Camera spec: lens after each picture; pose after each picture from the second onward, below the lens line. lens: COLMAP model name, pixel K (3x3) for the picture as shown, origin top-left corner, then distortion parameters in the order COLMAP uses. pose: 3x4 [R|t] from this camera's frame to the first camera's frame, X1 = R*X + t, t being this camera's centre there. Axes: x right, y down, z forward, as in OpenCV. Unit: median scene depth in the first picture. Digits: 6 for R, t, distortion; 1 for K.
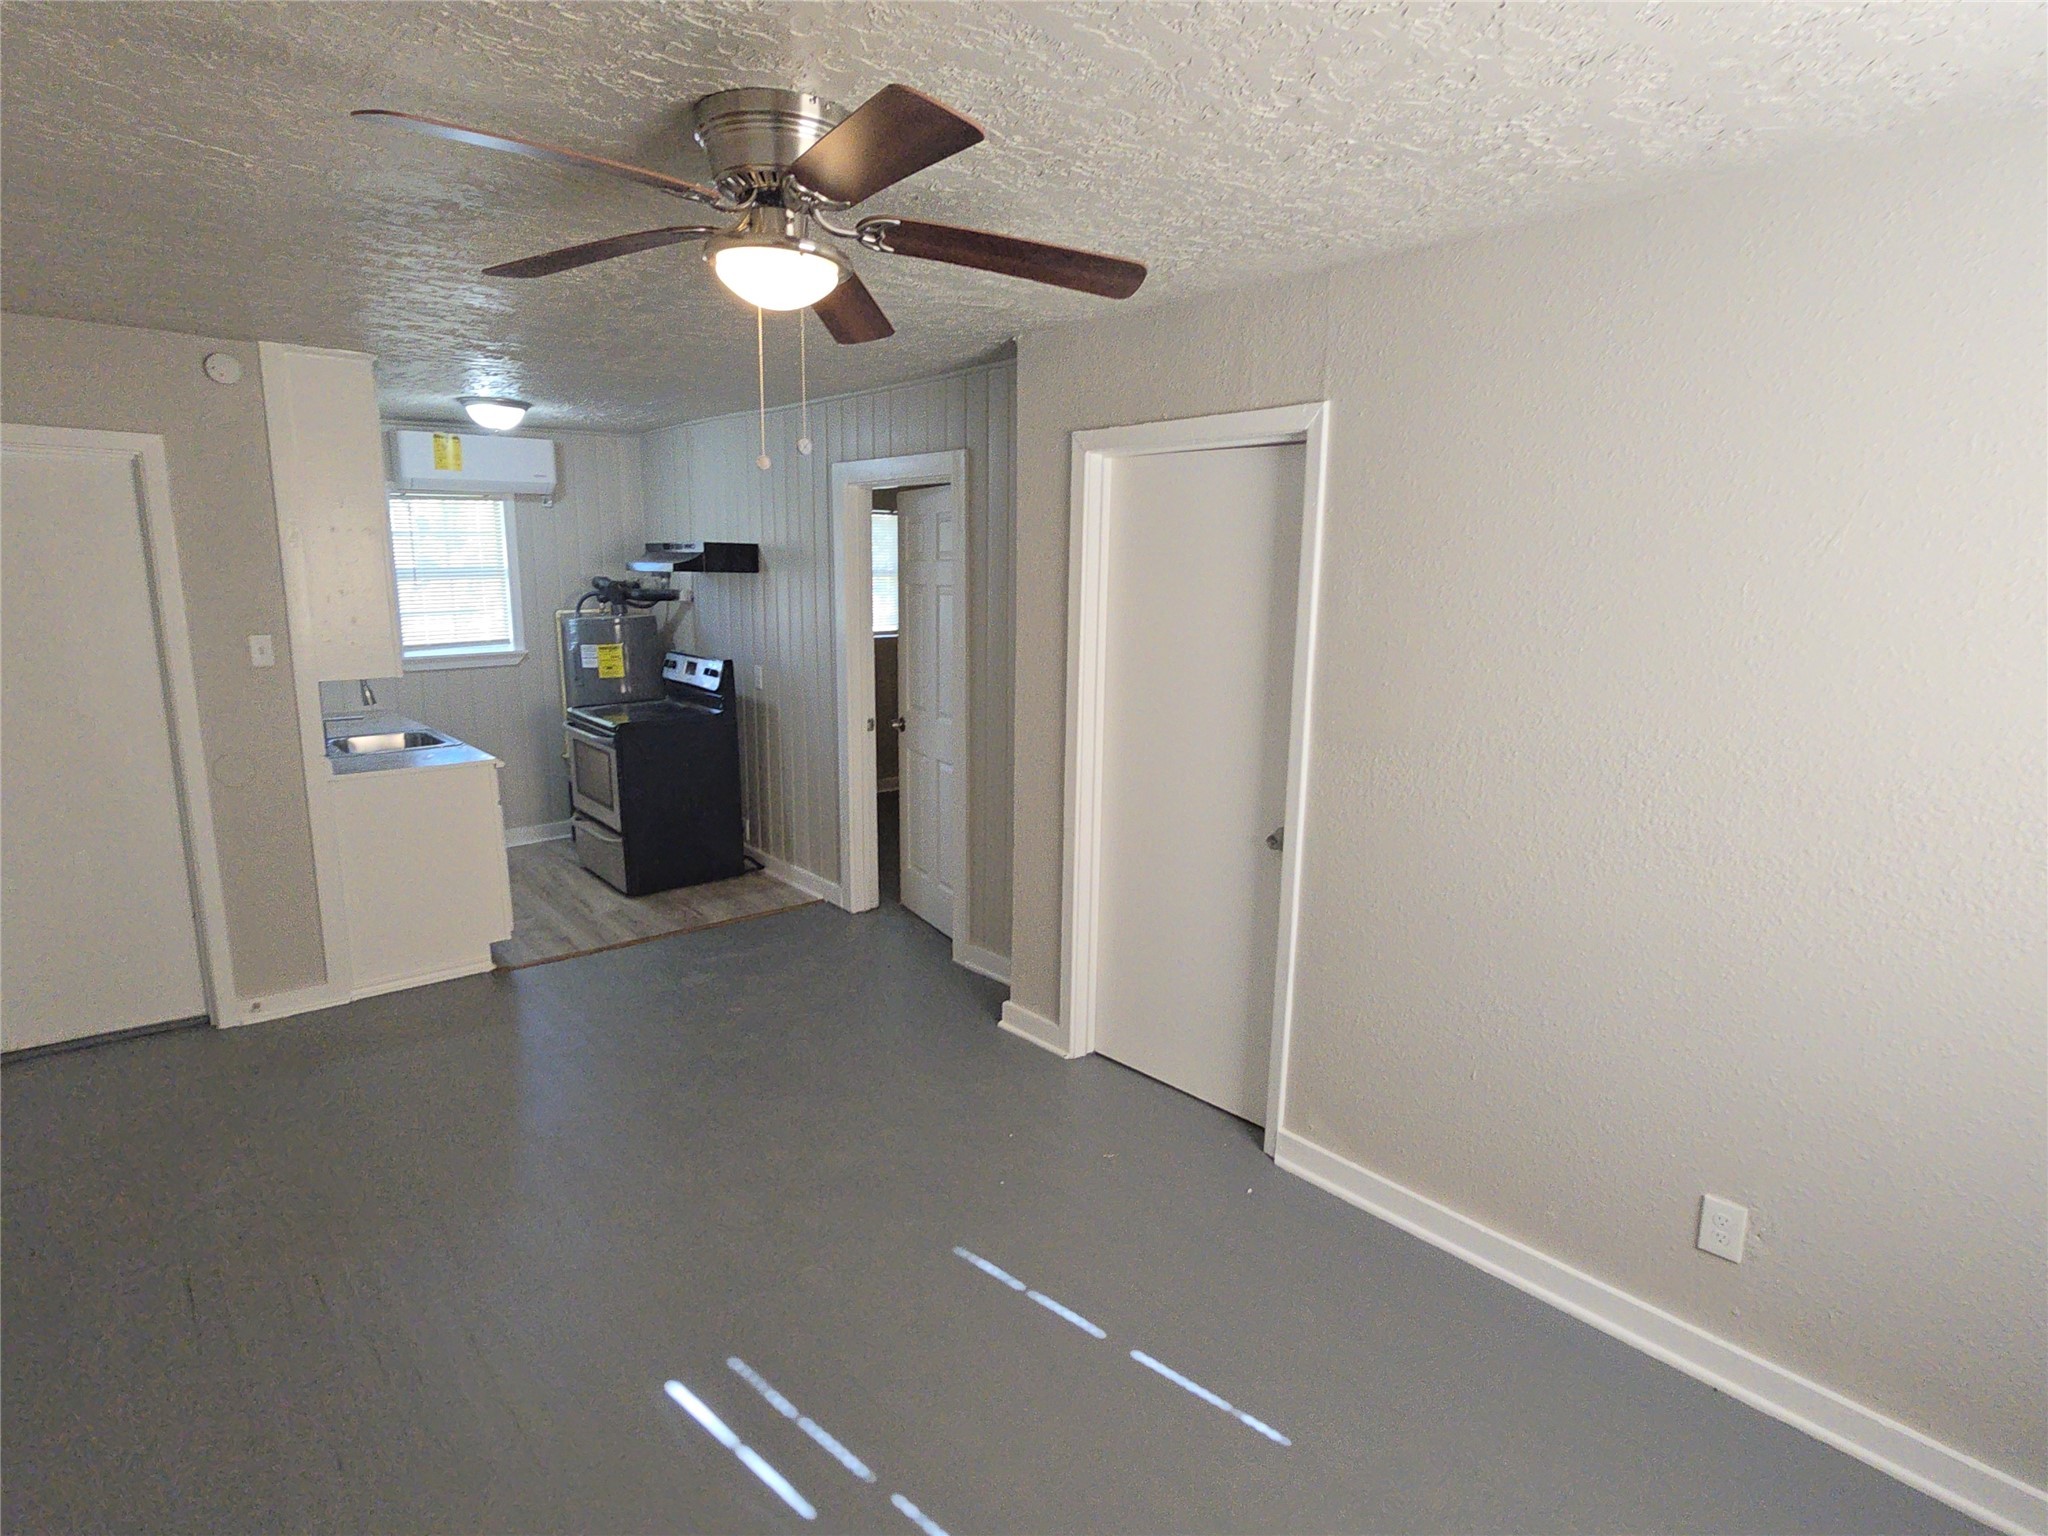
lens RADIAL K [[1120.5, 0, 1014.4], [0, 1120.5, 781.4], [0, 0, 1]] dist [0.004372, 0.001614]
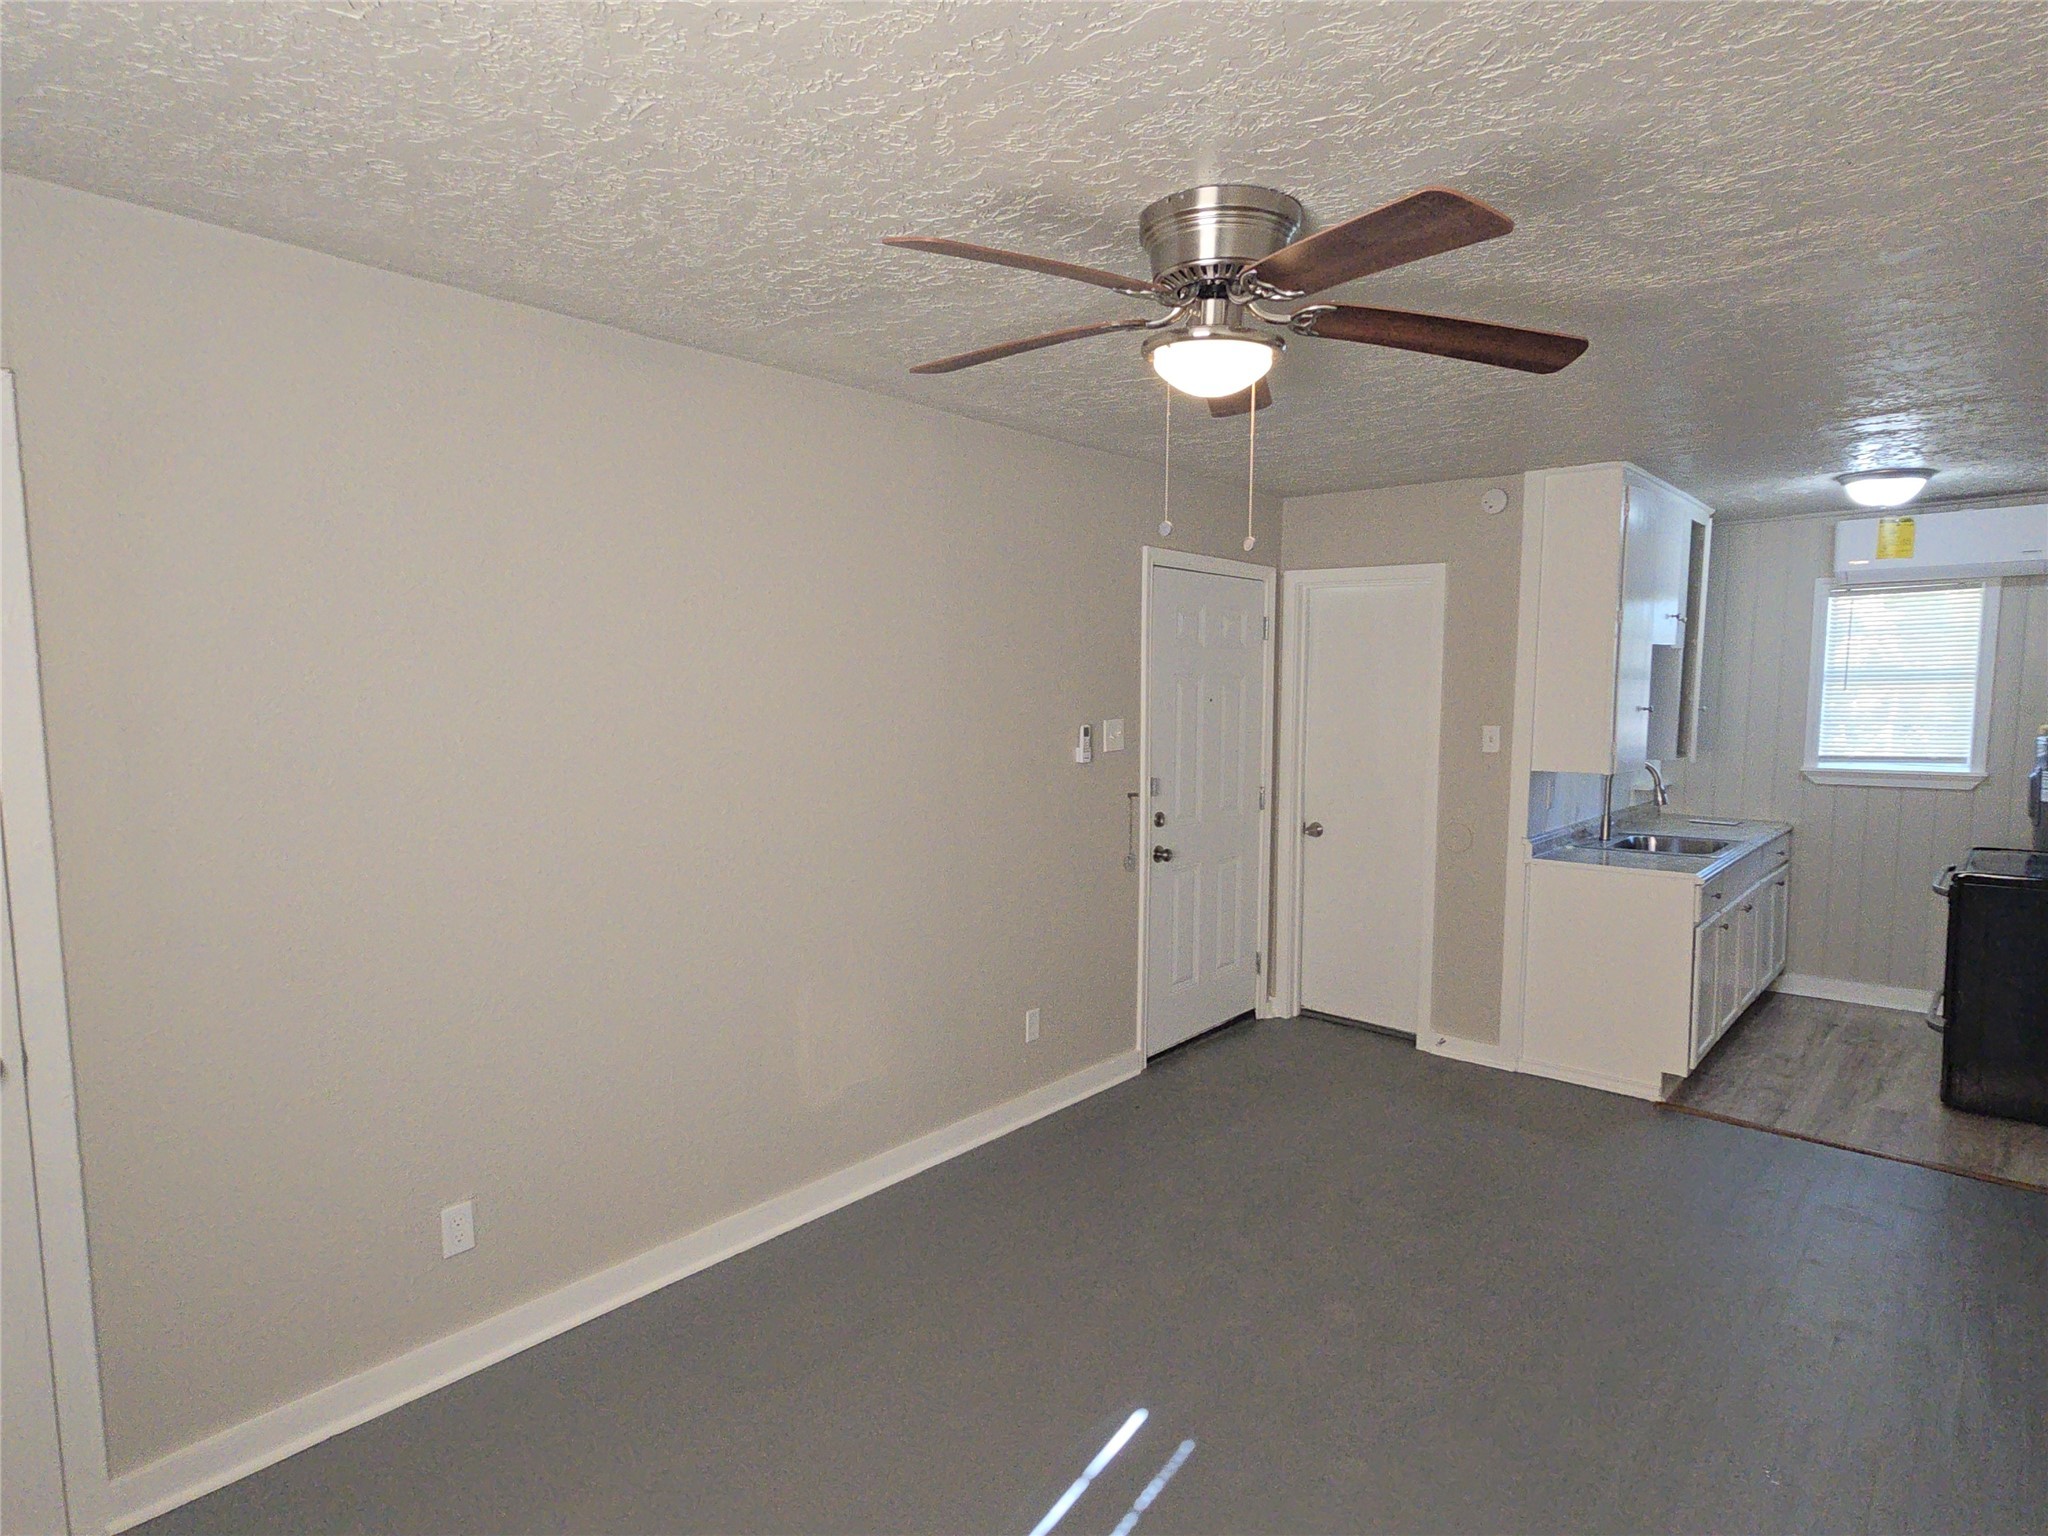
lens RADIAL K [[1120.5, 0, 1025.8], [0, 1120.5, 781.2], [0, 0, 1]] dist [0.004372, 0.001614]
pose [[0.160460, 0.087463, -0.983160, 0.249318], [-0.186346, 0.980838, 0.056843, -0.032954], [0.969292, 0.174087, 0.173684, 0.226642]]
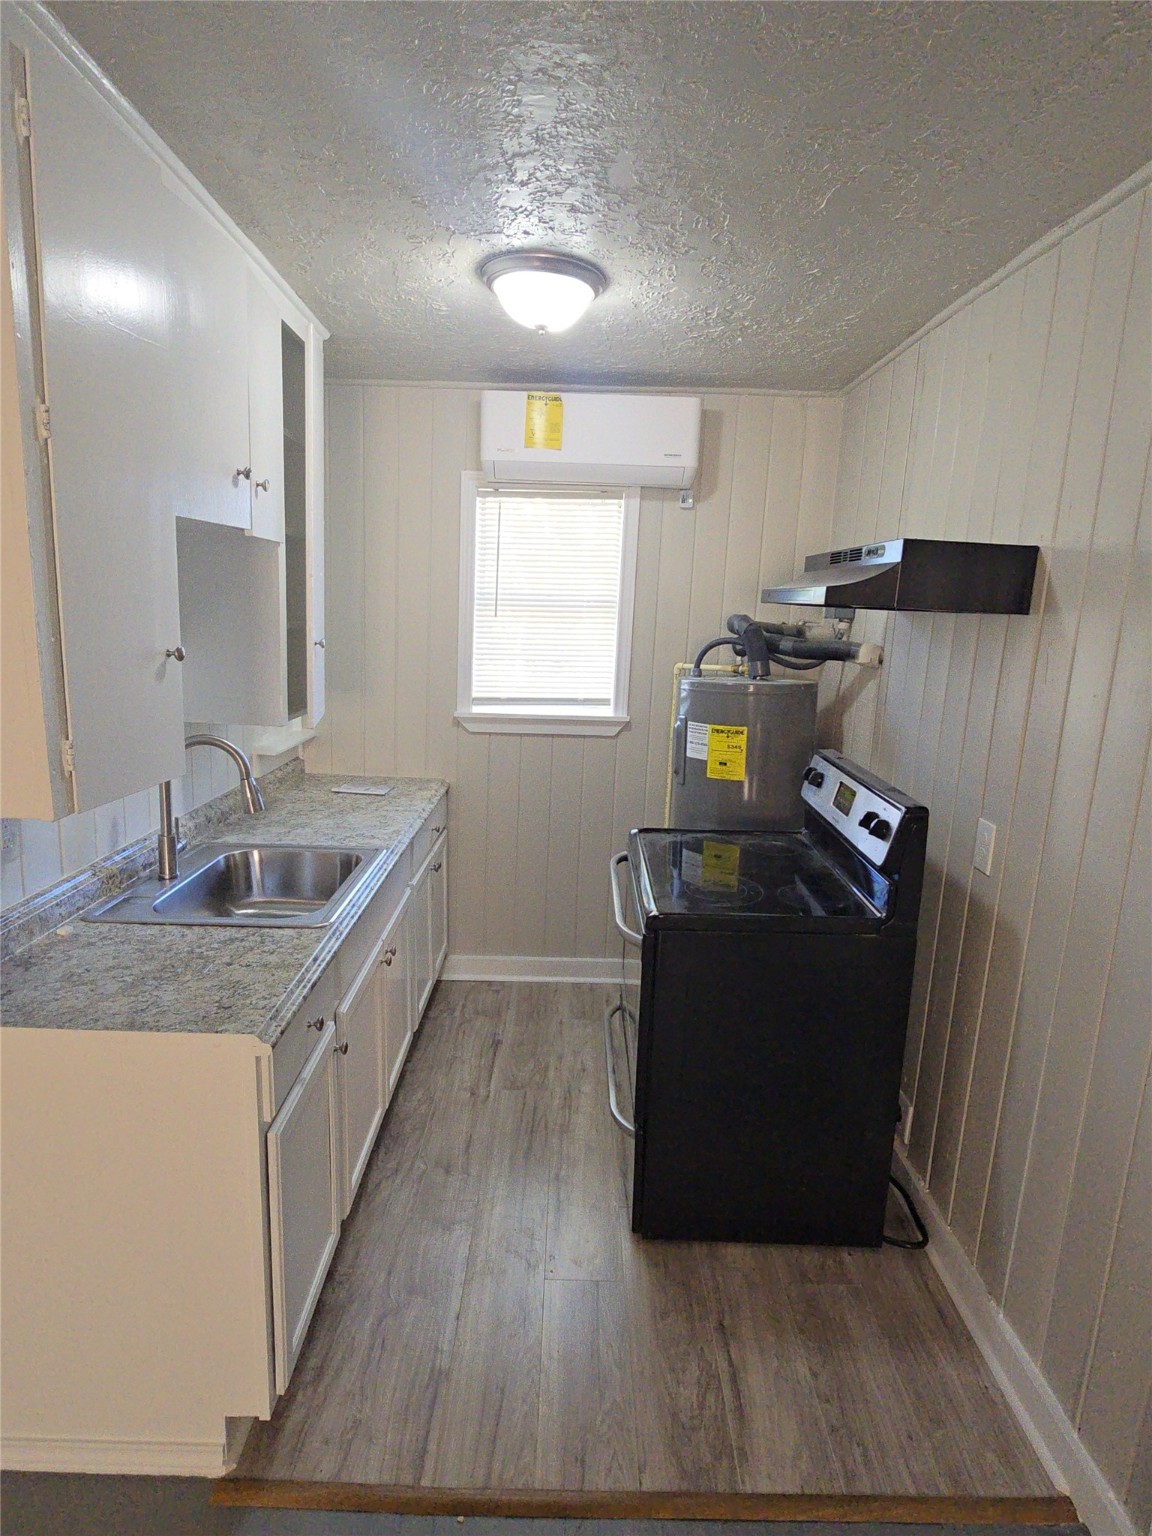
lens RADIAL K [[840.4, 0, 566.1], [0, 840.4, 762.6], [0, 0, 1]] dist [0.004372, 0.001614]
pose [[0.771232, 0.145804, -0.619631, -0.149692], [-0.158825, 0.986704, 0.034496, -0.108371], [0.616422, 0.071809, 0.784135, 0.613154]]
